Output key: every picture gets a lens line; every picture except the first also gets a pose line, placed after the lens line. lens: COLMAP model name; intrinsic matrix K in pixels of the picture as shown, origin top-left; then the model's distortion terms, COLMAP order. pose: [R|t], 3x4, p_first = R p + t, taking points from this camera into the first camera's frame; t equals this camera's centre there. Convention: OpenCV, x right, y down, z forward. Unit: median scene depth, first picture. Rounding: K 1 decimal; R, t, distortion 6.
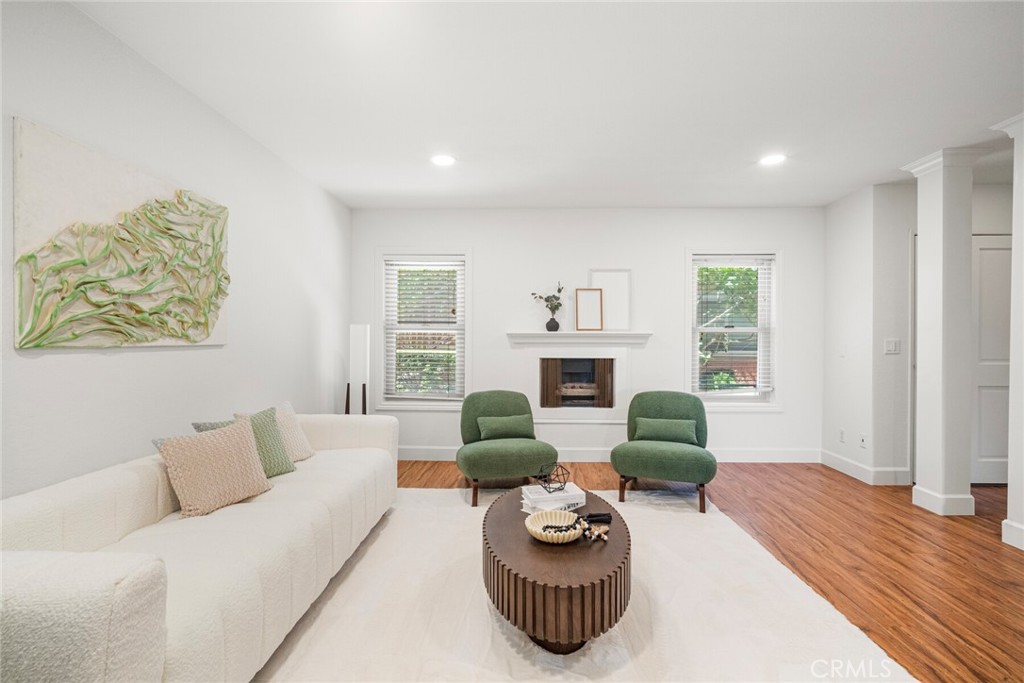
lens RADIAL K [[449.9, 0, 514.2], [0, 449.9, 338.1], [0, 0, 1]] dist [-0.012986, 0.003273]
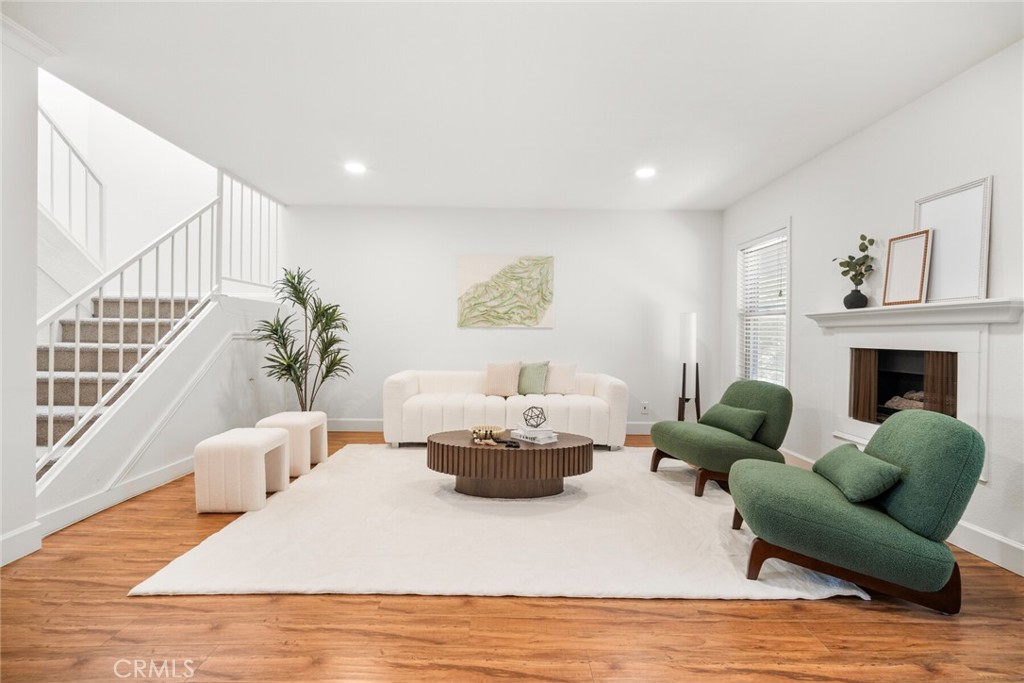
lens RADIAL K [[449.9, 0, 514.3], [0, 449.9, 336.8], [0, 0, 1]] dist [-0.012986, 0.003273]
pose [[0.037430, 0.000730, -0.999299, 0.856437], [-0.008250, 0.999966, 0.000421, 0.035756], [0.999265, 0.008229, 0.037435, 0.514644]]
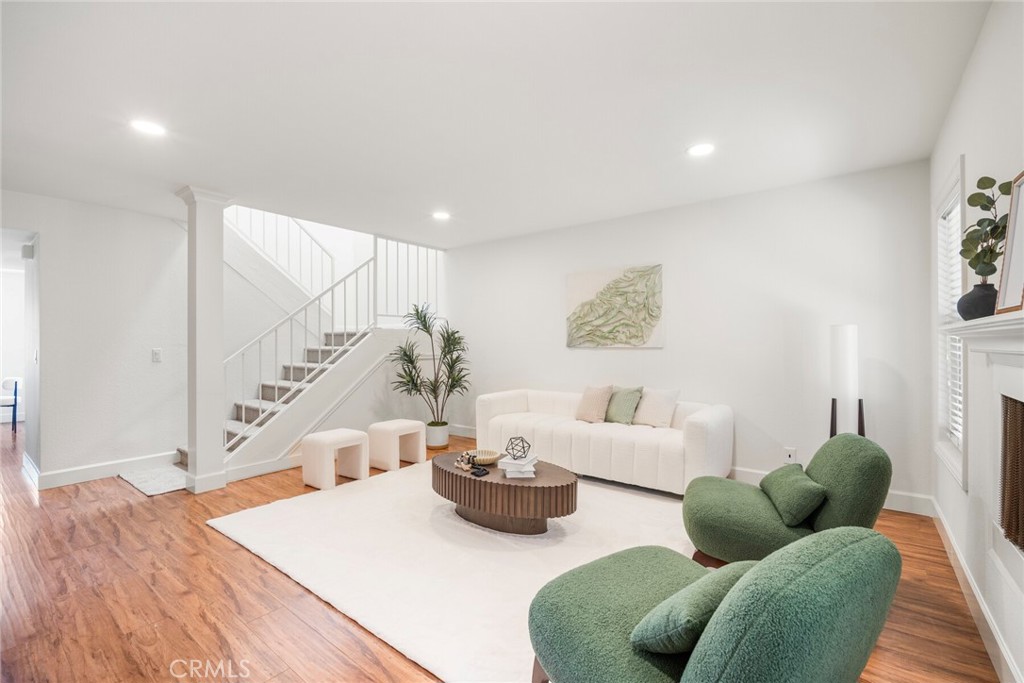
lens RADIAL K [[449.9, 0, 513.2], [0, 449.9, 344.1], [0, 0, 1]] dist [-0.012986, 0.003273]
pose [[-0.592339, -0.000119, -0.805689, 0.678086], [0.003882, 0.999988, -0.003002, 0.003095], [0.805679, -0.004906, -0.592332, 1.035236]]
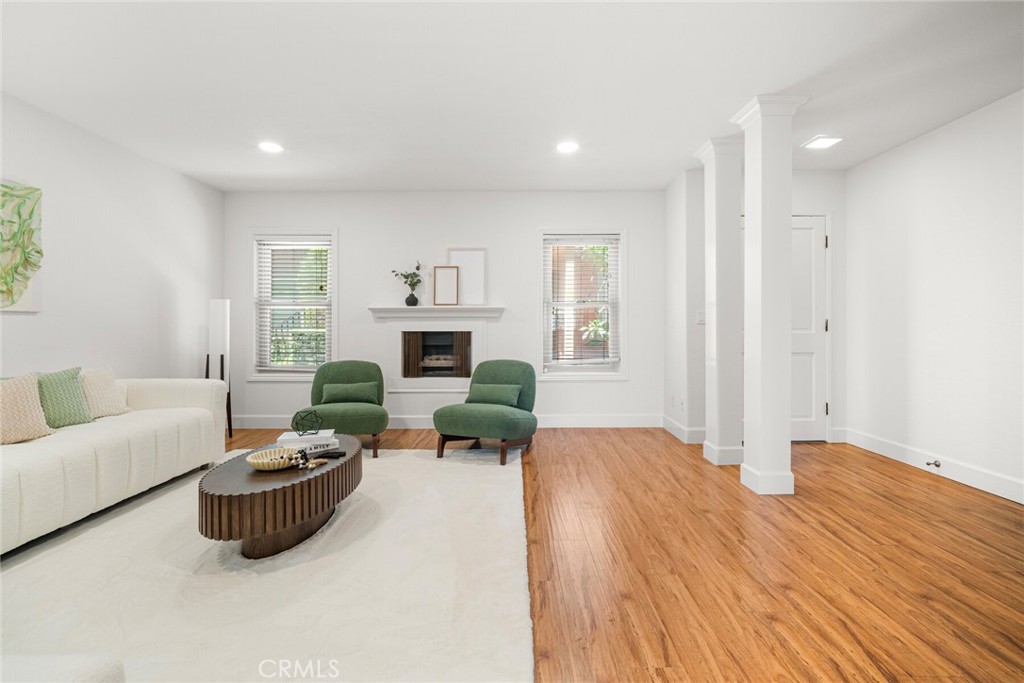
lens RADIAL K [[449.9, 0, 512.2], [0, 449.9, 330.6], [0, 0, 1]] dist [-0.012986, 0.003273]
pose [[0.999676, -0.004205, 0.025084, 0.339831], [0.003896, 0.999916, 0.012348, 0.034813], [-0.025134, -0.012246, 0.999609, -0.093511]]
